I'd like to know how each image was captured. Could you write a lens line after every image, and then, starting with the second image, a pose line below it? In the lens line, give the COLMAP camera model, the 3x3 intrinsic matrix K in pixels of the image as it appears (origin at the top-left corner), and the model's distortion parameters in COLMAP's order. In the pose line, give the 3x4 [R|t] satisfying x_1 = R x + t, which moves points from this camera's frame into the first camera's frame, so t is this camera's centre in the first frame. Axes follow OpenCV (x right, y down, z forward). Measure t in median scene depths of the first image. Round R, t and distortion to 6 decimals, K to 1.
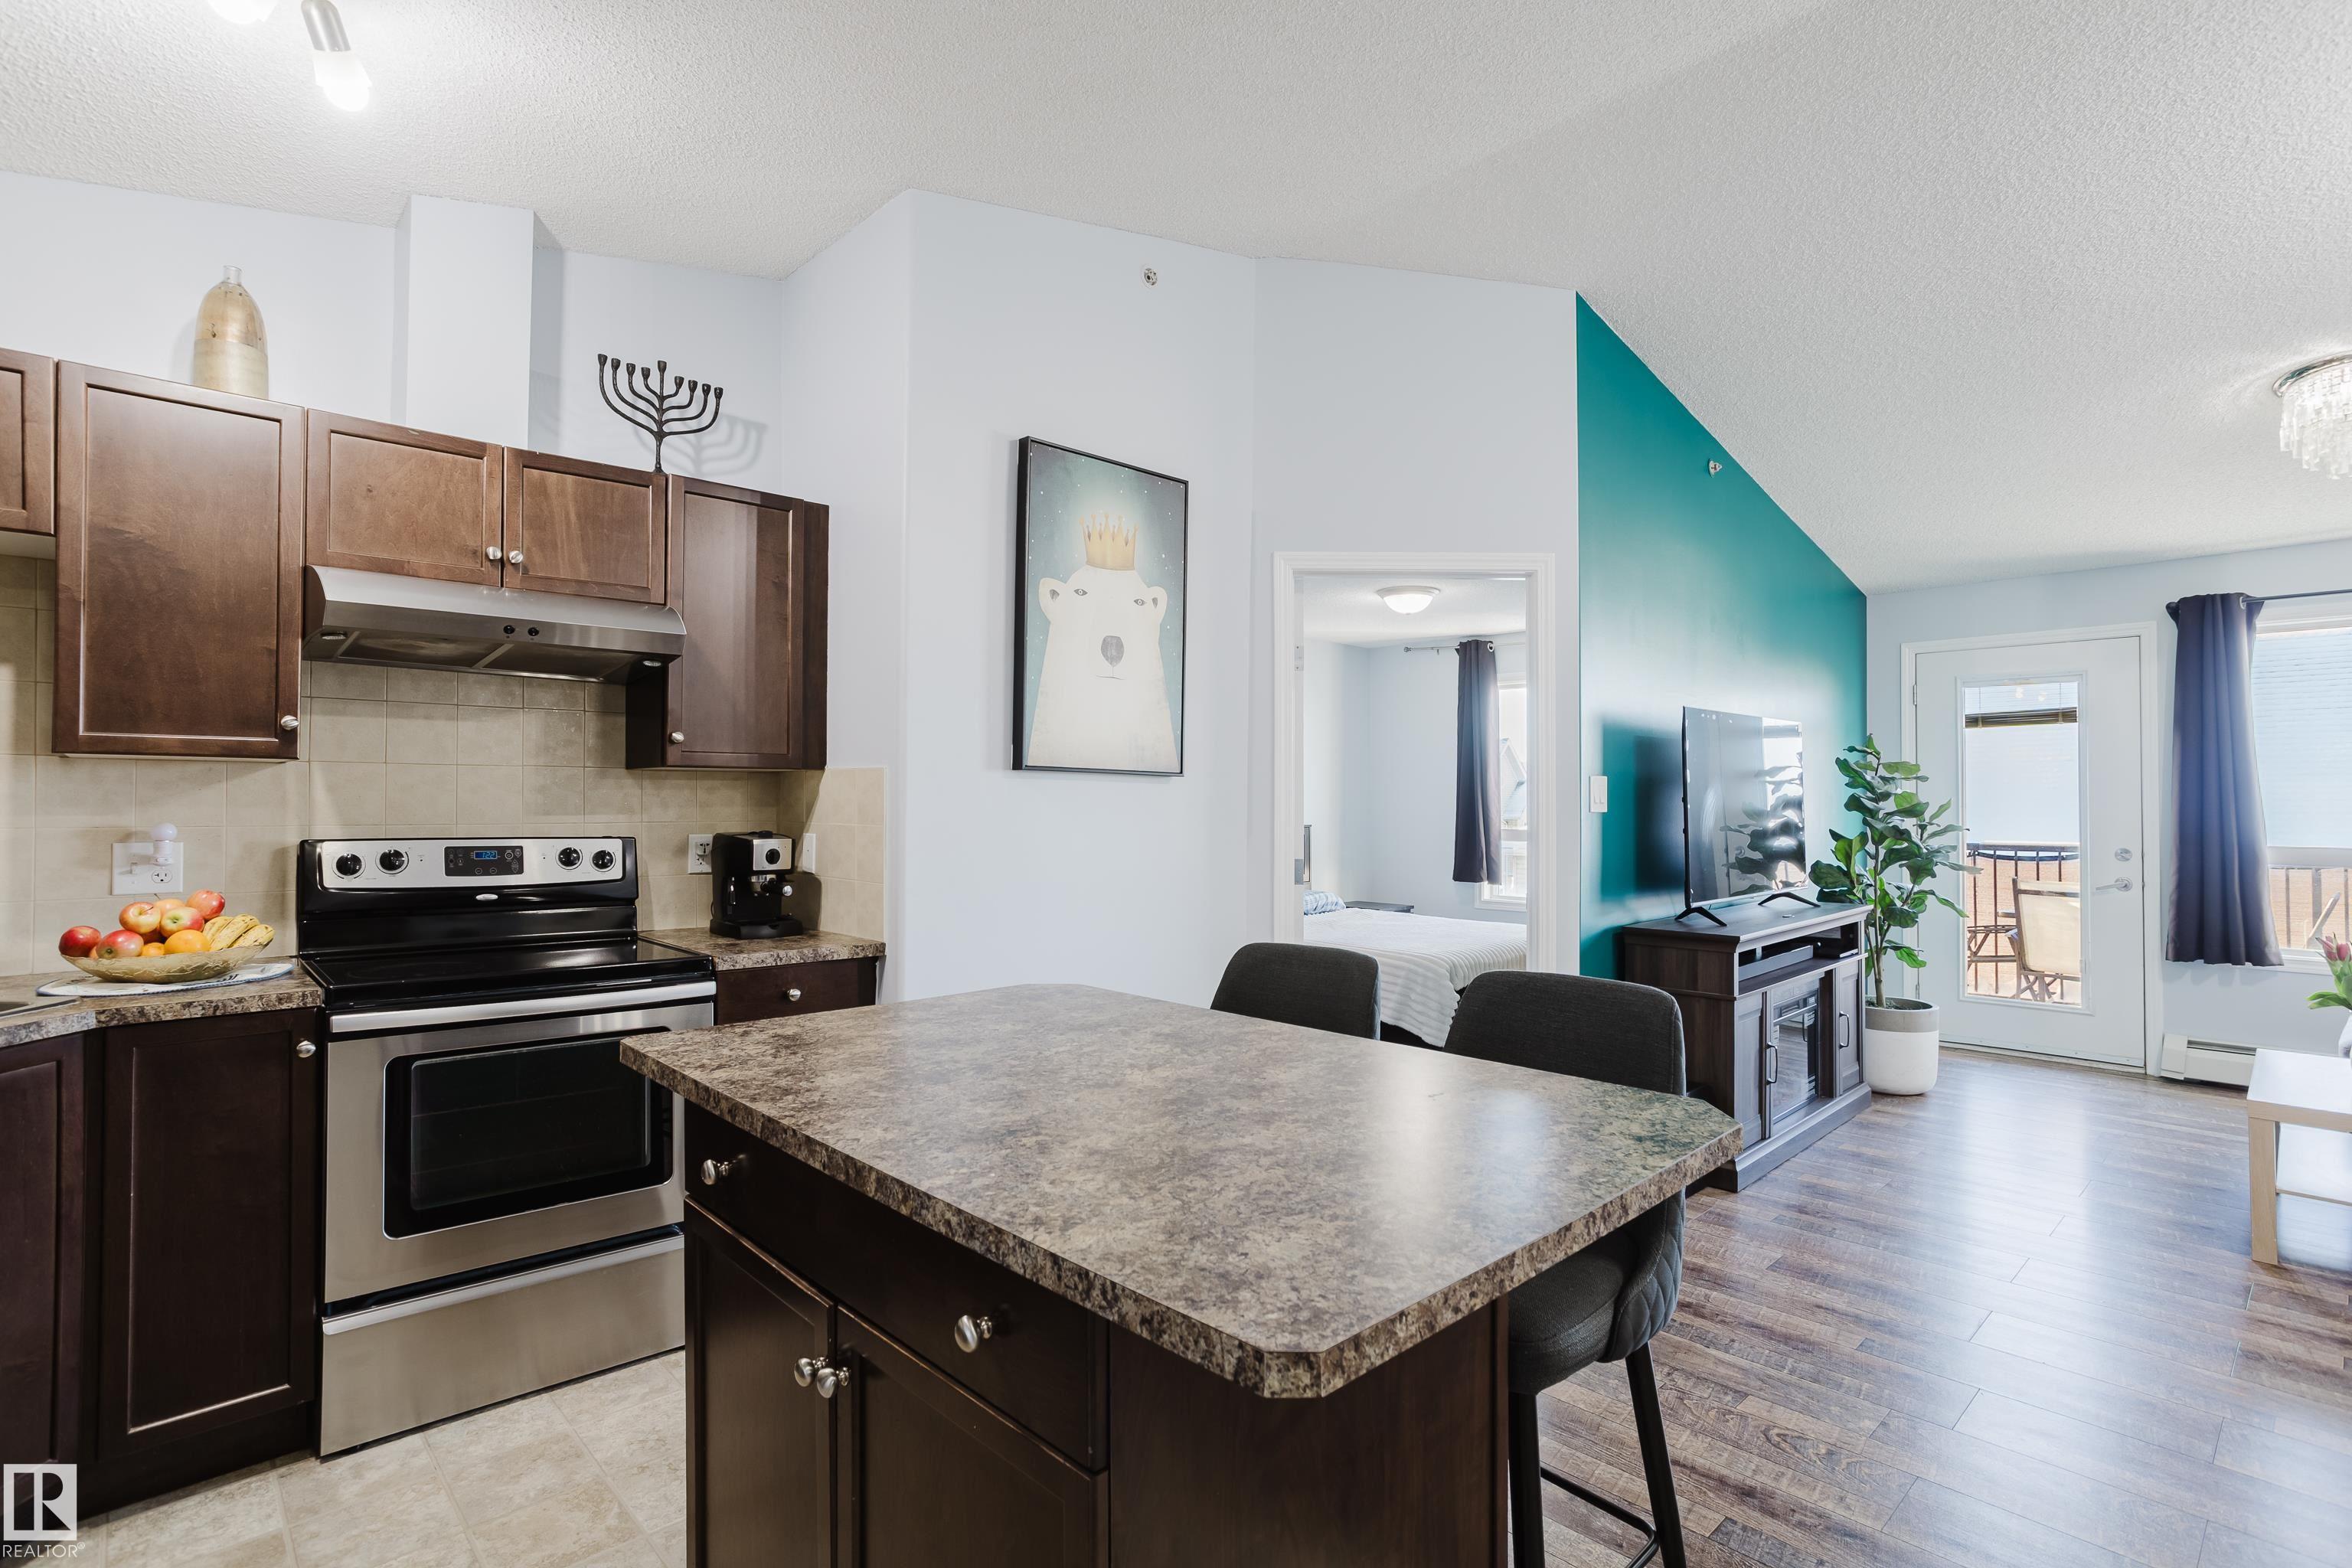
lens RADIAL K [[1143.9, 0, 1171.3], [0, 1143.9, 780.8], [0, 0, 1]] dist [-0.053700, 0.032638]
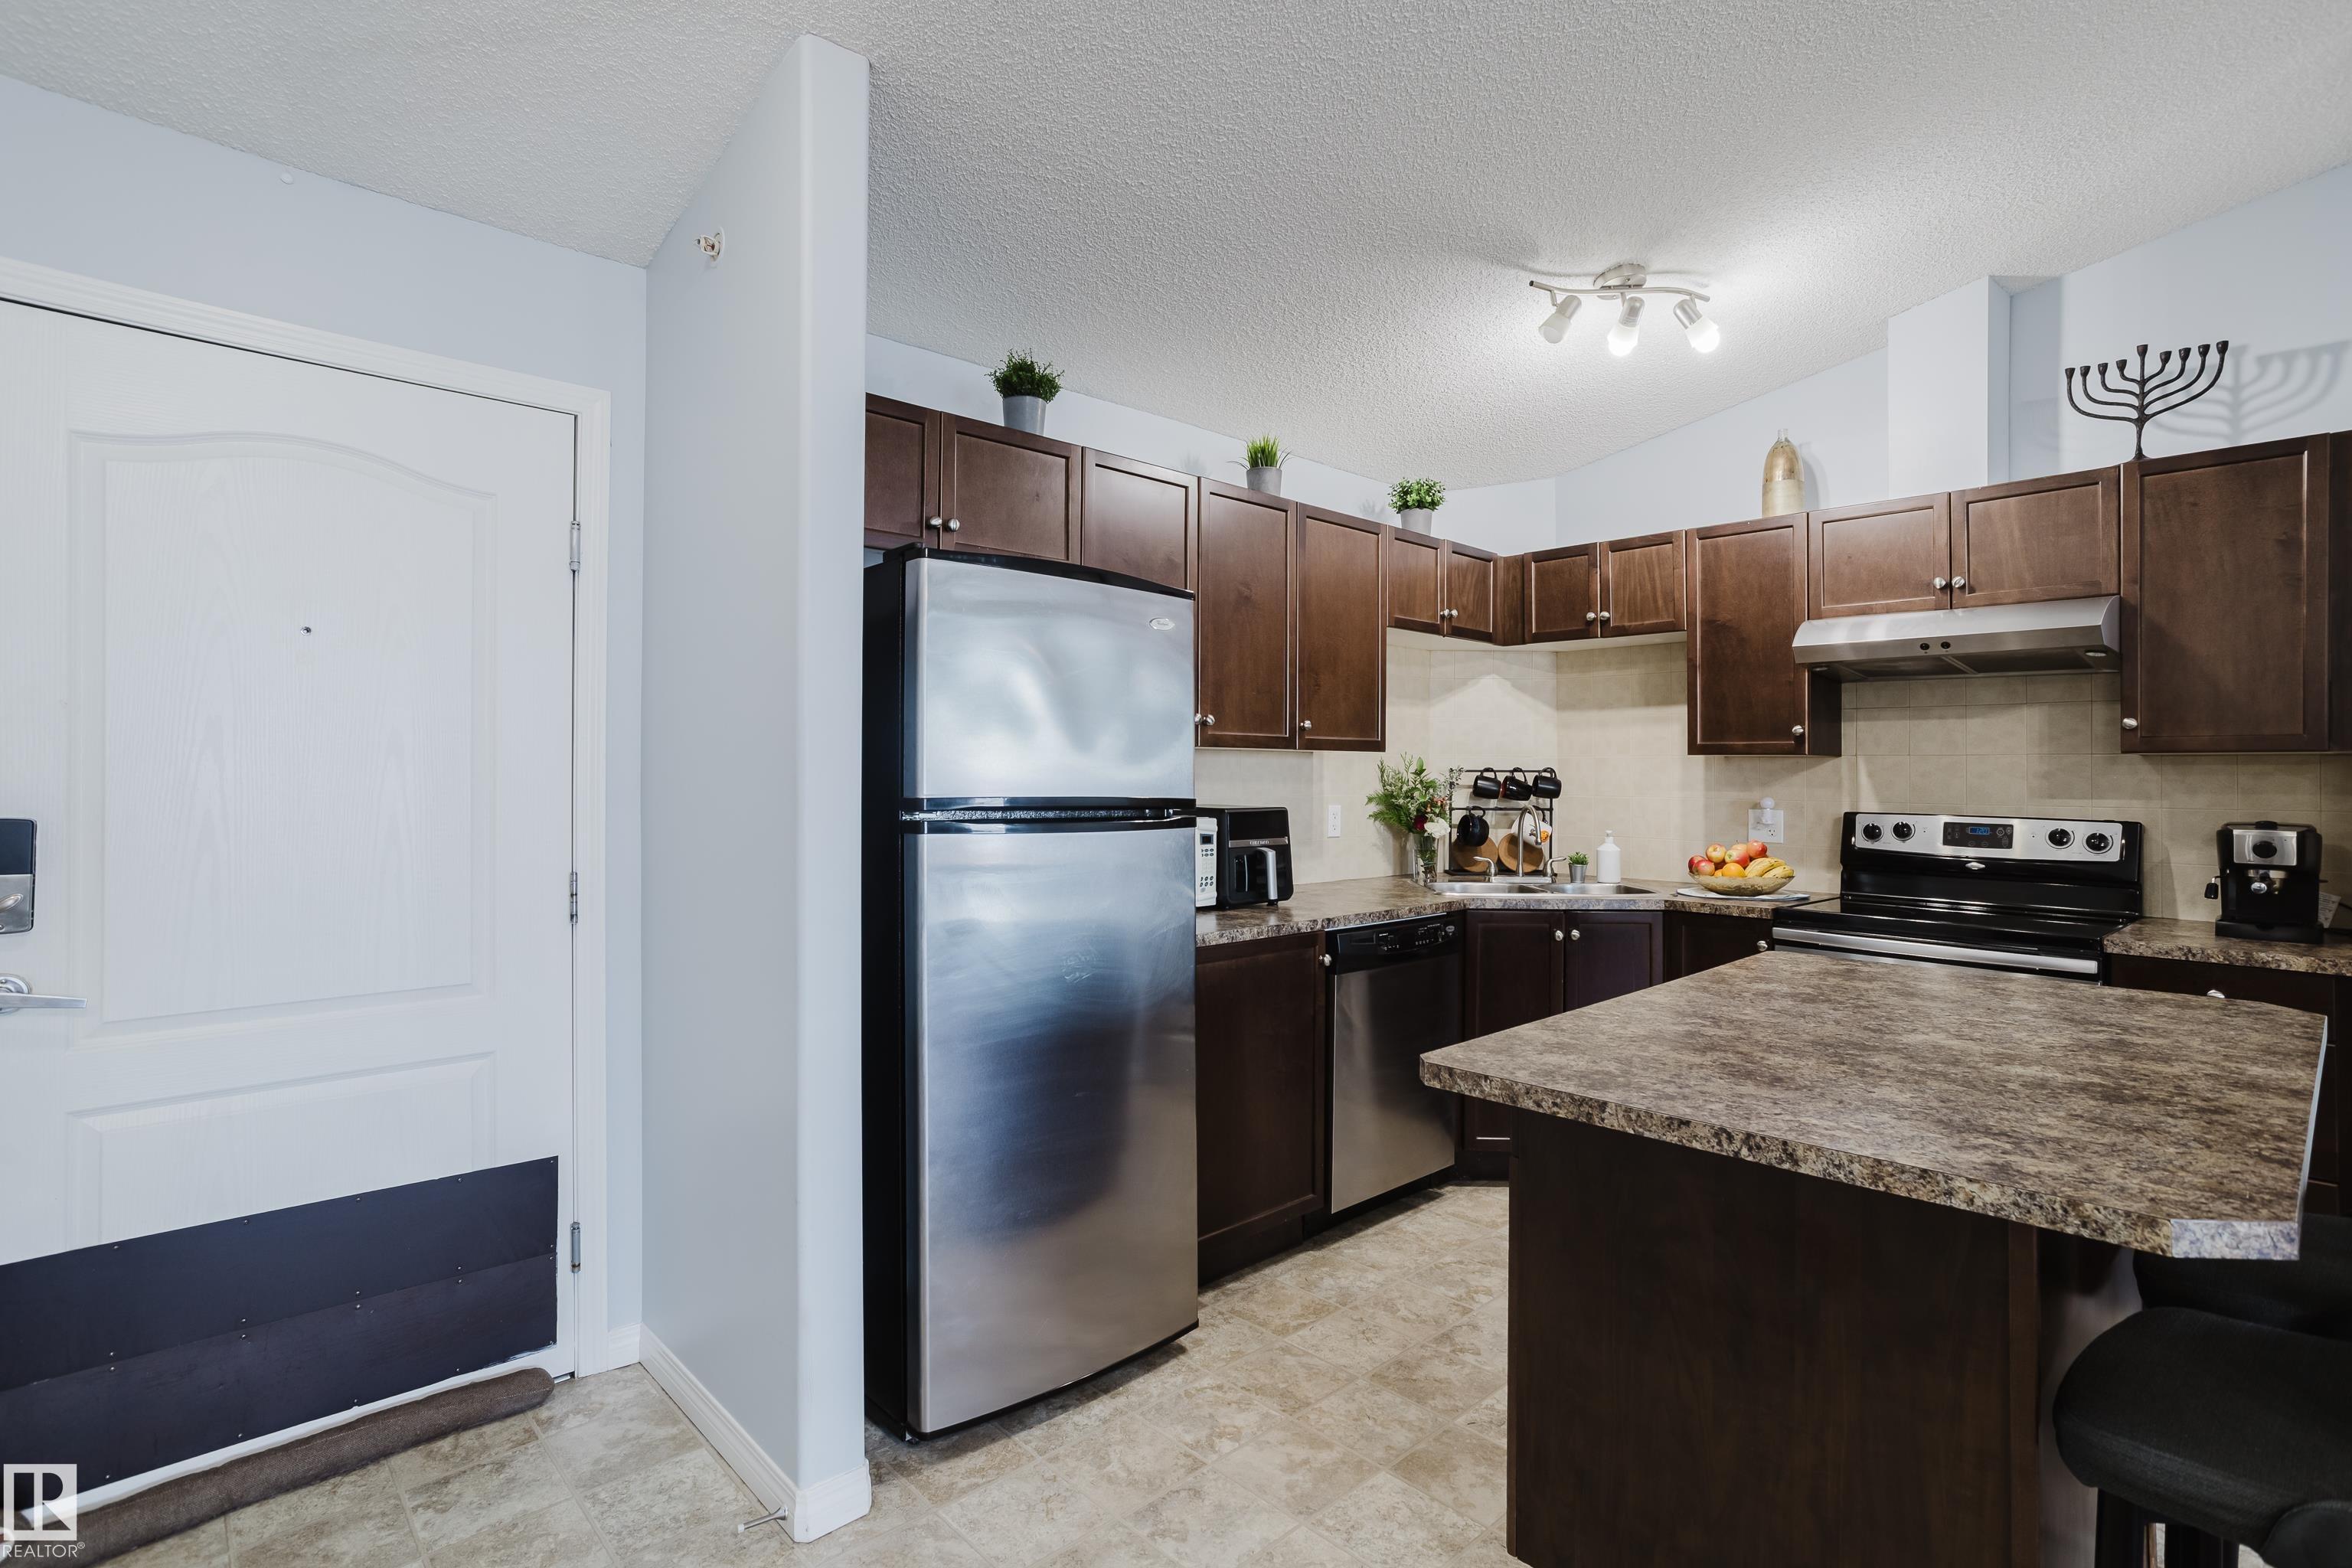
lens RADIAL K [[1139.3, 0, 1176.0], [0, 1139.3, 784.0], [0, 0, 1]] dist [-0.050943, 0.030404]
pose [[-0.001044, 0.006567, -0.999978, 0.602825], [0.010804, 0.999920, 0.006555, -0.000071], [0.999941, -0.010797, -0.001115, 0.161491]]
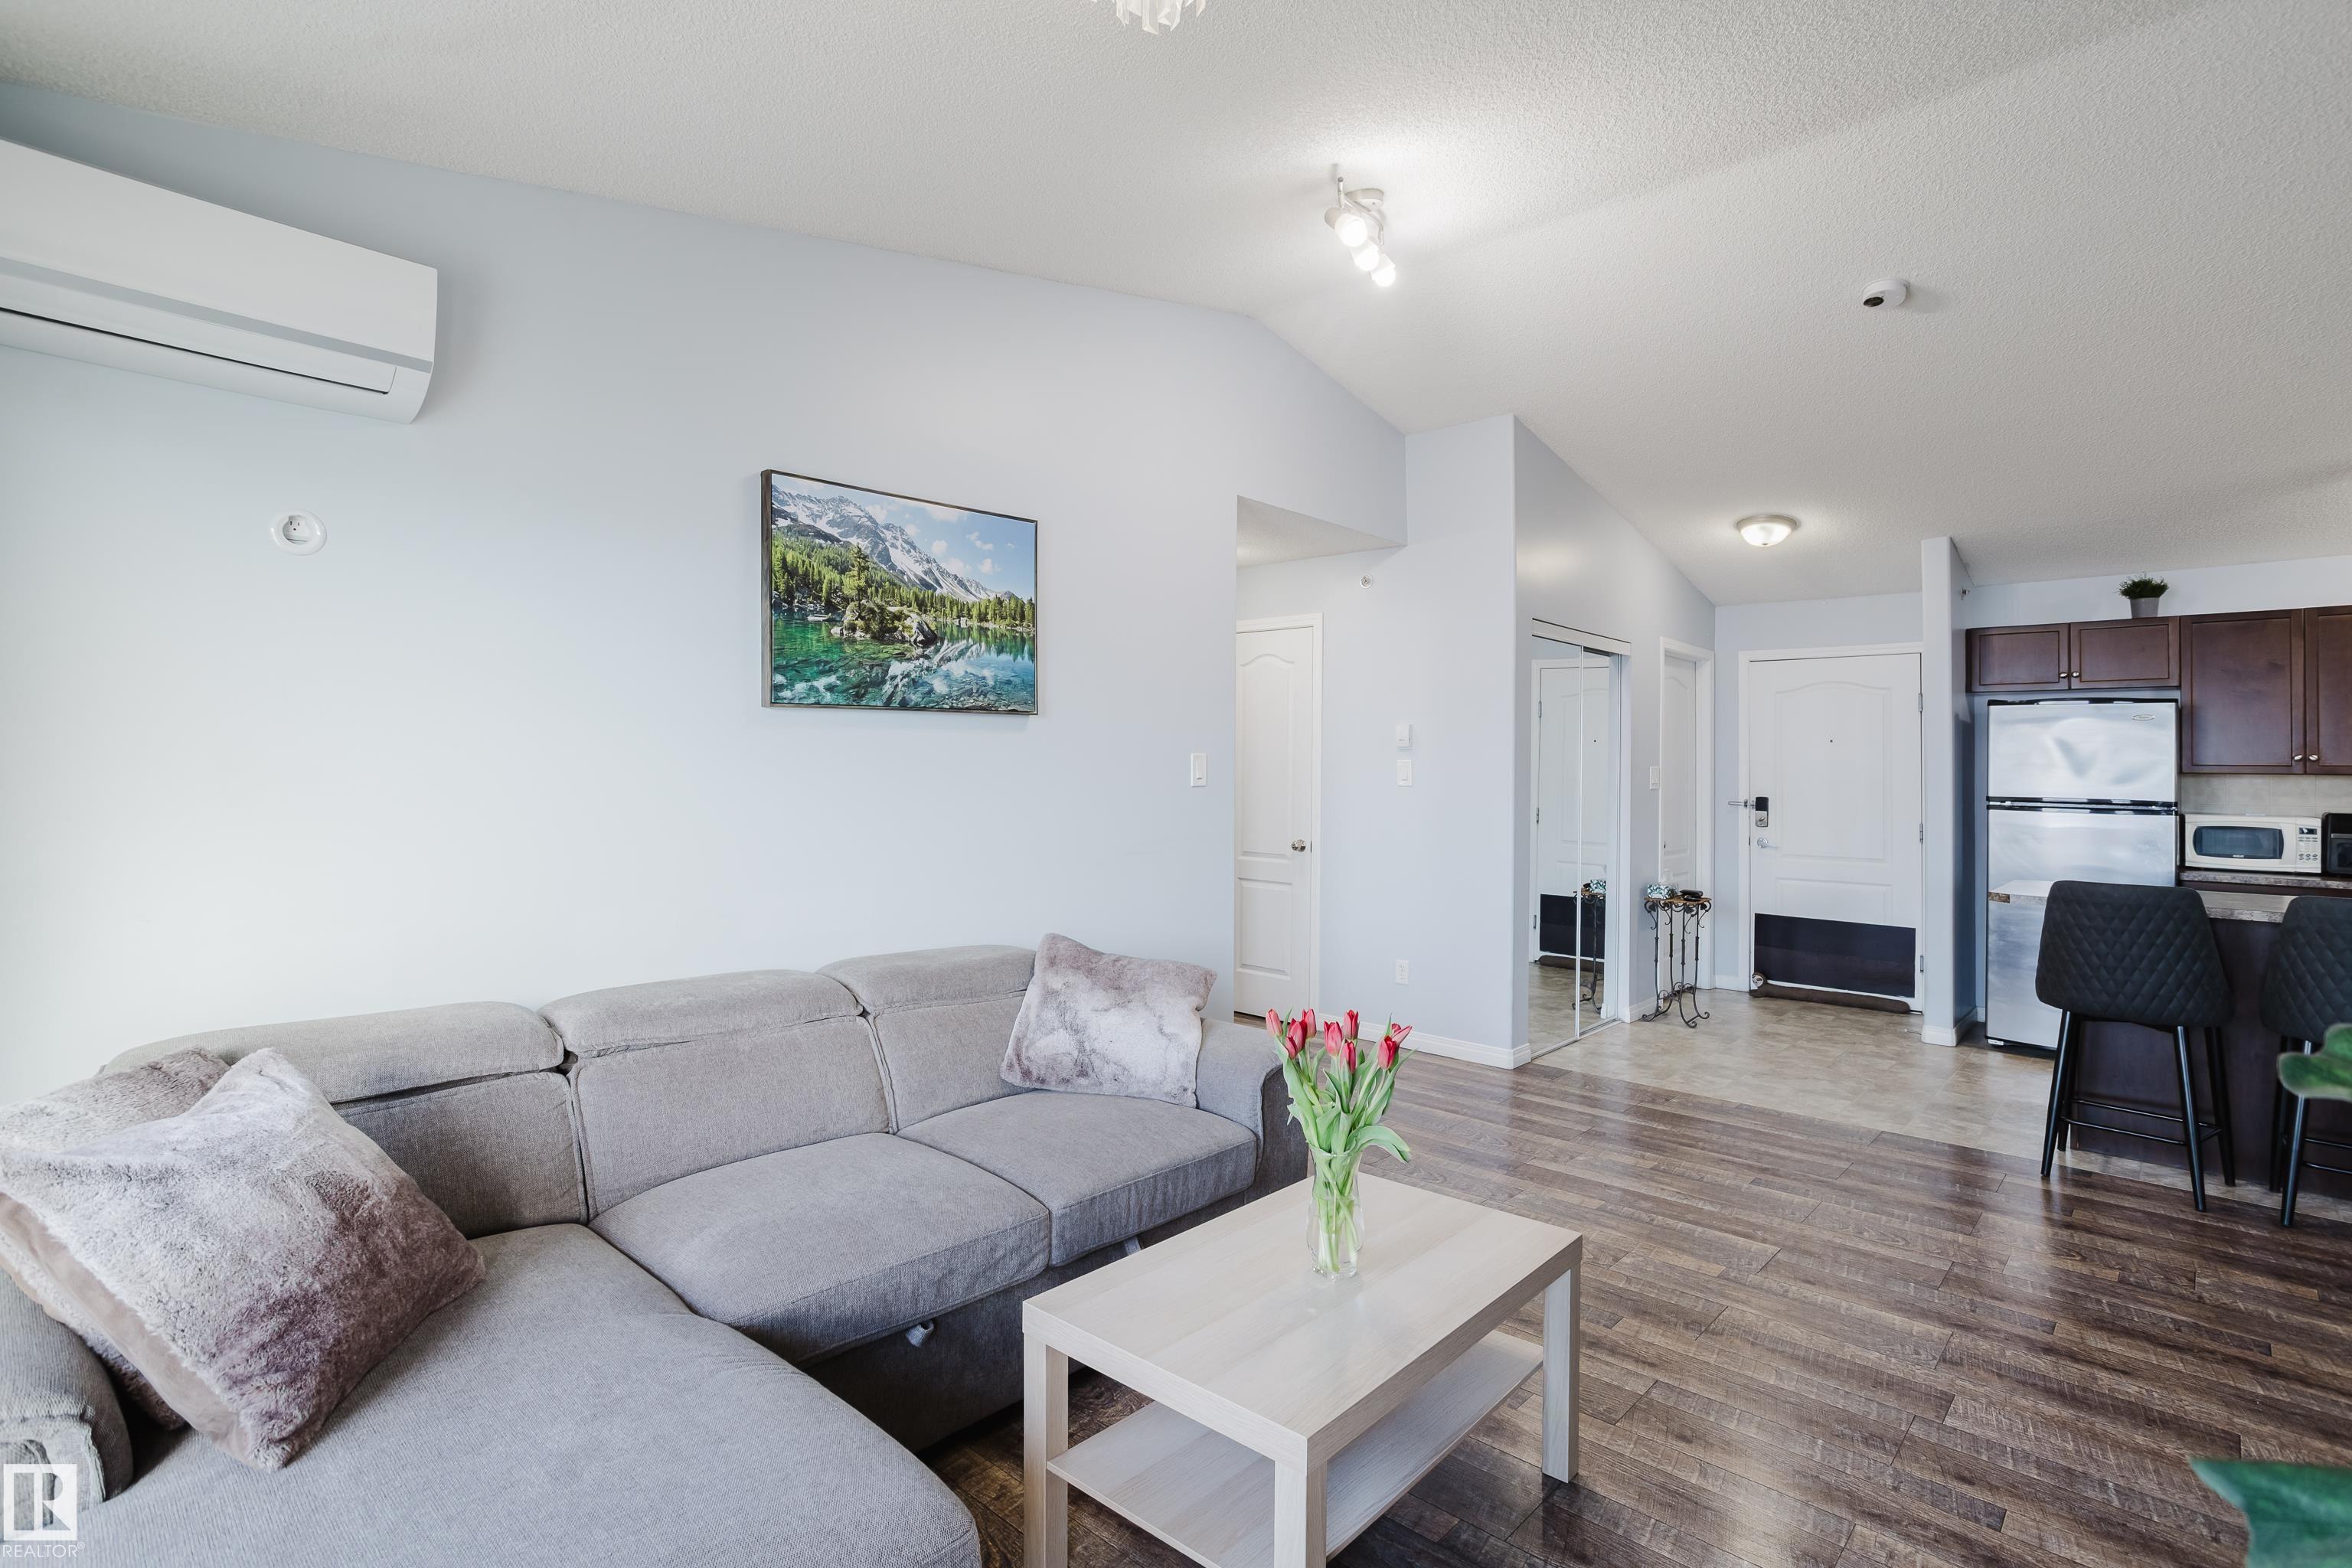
lens RADIAL K [[1143.9, 0, 1169.4], [0, 1143.9, 748.6], [0, 0, 1]] dist [-0.053876, 0.031393]
pose [[-0.997716, -0.018726, -0.064897, 1.454598], [-0.016307, 0.999160, -0.037602, 0.027911], [0.065547, -0.036458, -0.997183, 1.929008]]
